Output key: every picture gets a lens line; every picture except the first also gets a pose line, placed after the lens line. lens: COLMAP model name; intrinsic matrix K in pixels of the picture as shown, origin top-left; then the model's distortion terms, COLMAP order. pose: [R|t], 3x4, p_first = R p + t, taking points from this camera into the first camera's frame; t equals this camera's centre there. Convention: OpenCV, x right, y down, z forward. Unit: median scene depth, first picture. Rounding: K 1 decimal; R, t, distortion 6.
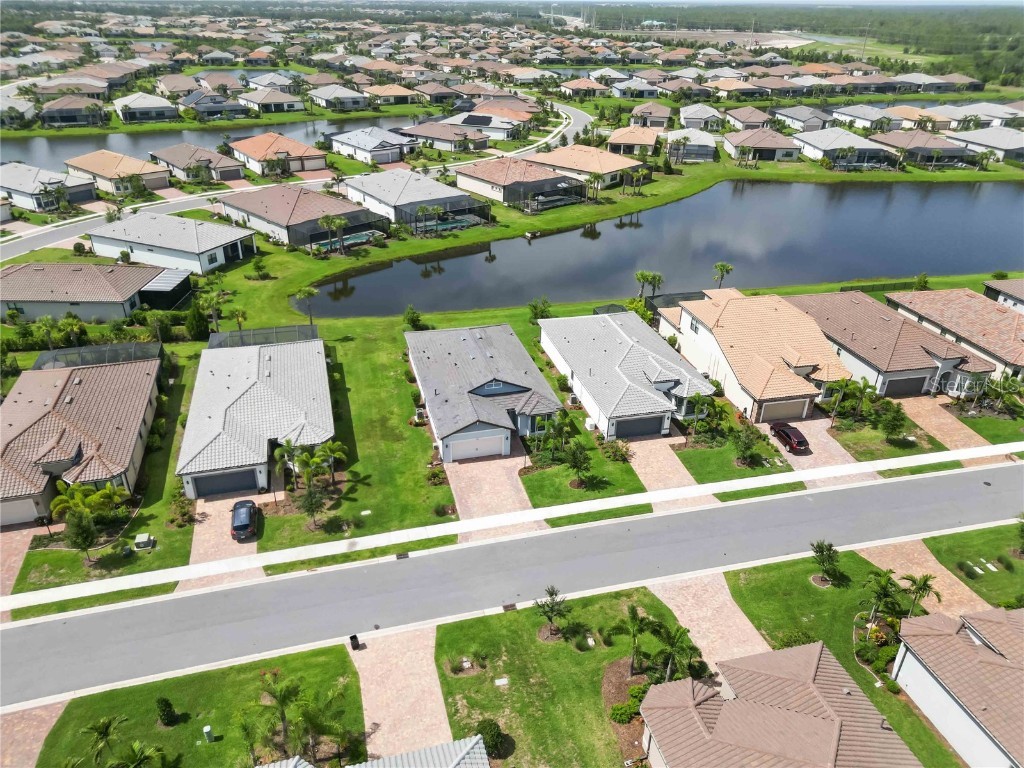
lens RADIAL K [[721.9, 0, 507.2], [0, 721.9, 382.8], [0, 0, 1]] dist [0.063191, -0.068307]
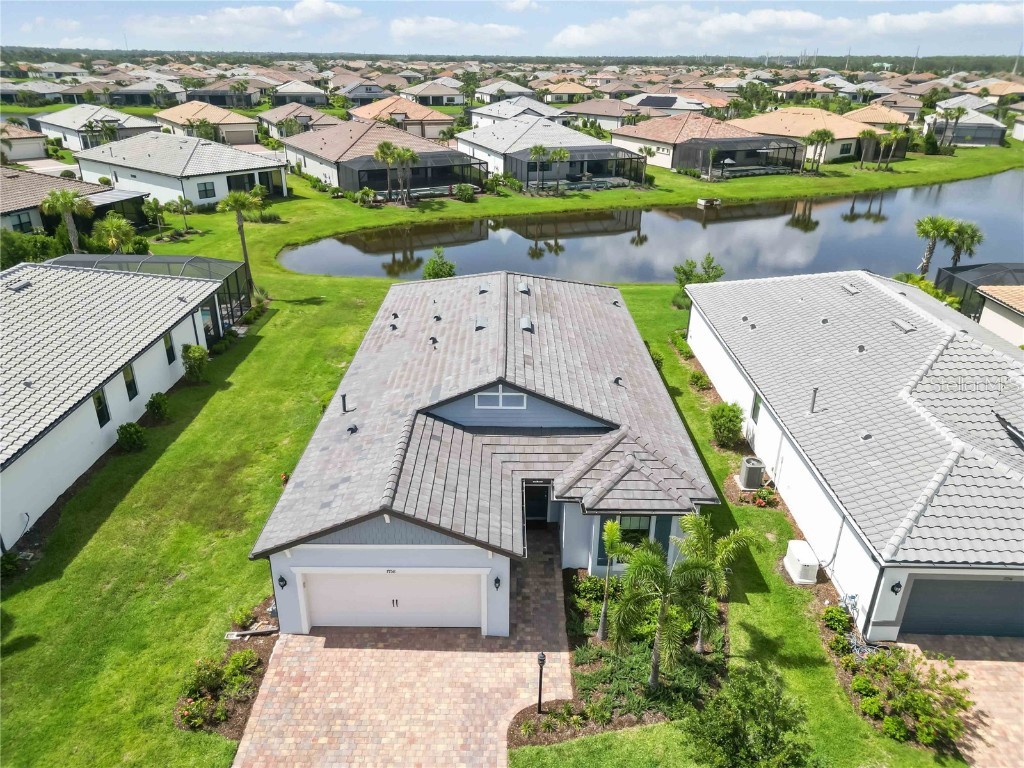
lens RADIAL K [[721.9, 0, 507.2], [0, 721.9, 382.8], [0, 0, 1]] dist [0.063191, -0.068307]
pose [[0.966274, 0.100791, -0.236971, 0.051126], [-0.116384, 0.991804, -0.052724, 0.010300], [0.229715, 0.078525, 0.970085, 0.570179]]
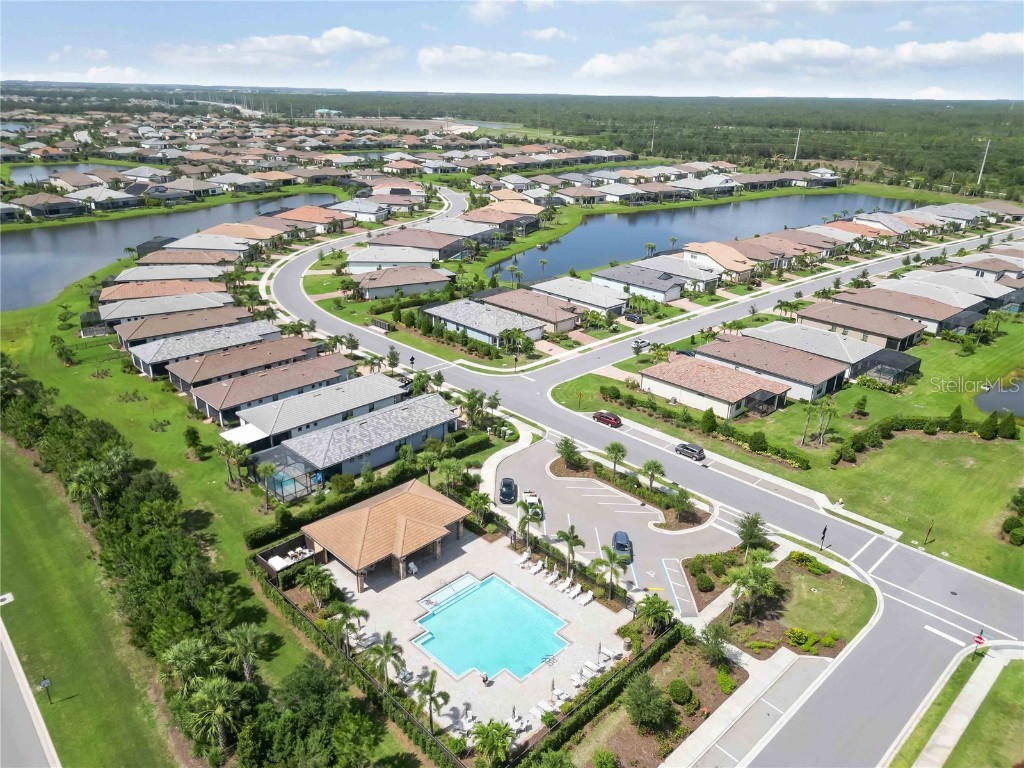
lens RADIAL K [[721.9, 0, 507.2], [0, 721.9, 382.8], [0, 0, 1]] dist [0.063191, -0.068307]
pose [[0.887567, -0.171825, 0.427435, -1.401962], [0.211506, 0.976258, -0.046745, 0.315613], [-0.409255, 0.131894, 0.902837, -0.874027]]
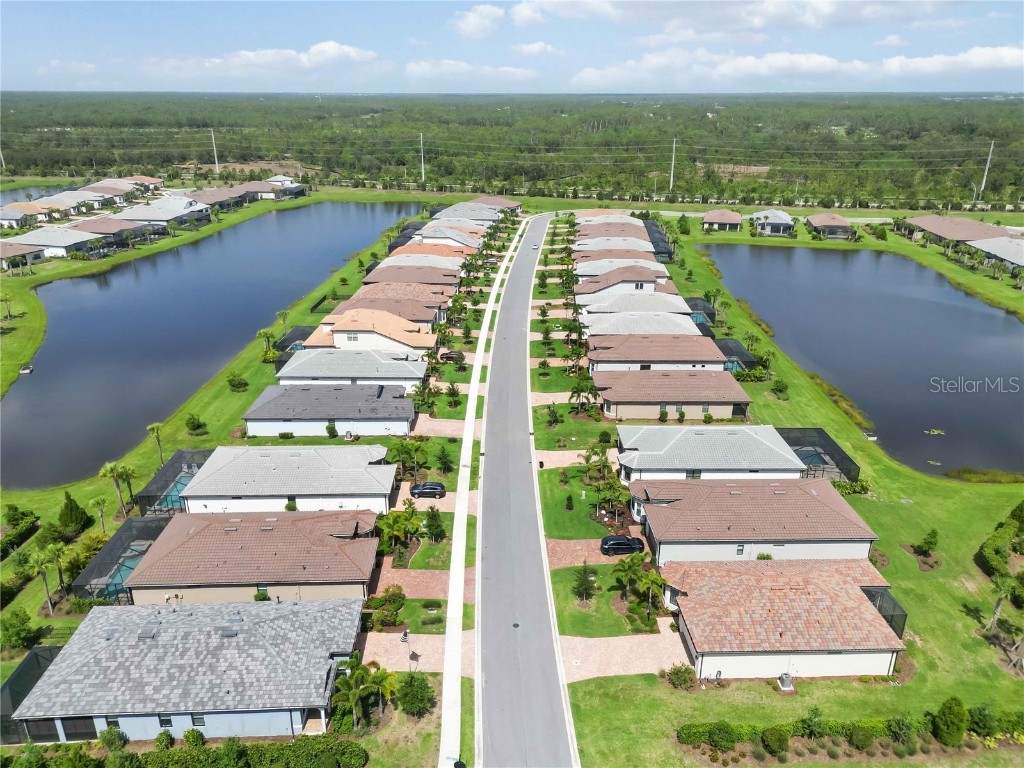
lens RADIAL K [[737.4, 0, 512.0], [0, 737.4, 384.0], [0, 0, 1]] dist [0.066846, -0.066578]
pose [[0.248643, -0.369284, 0.895436, -1.154555], [0.454108, 0.861016, 0.228993, -0.203628], [-0.855548, 0.349687, 0.381781, 0.111912]]
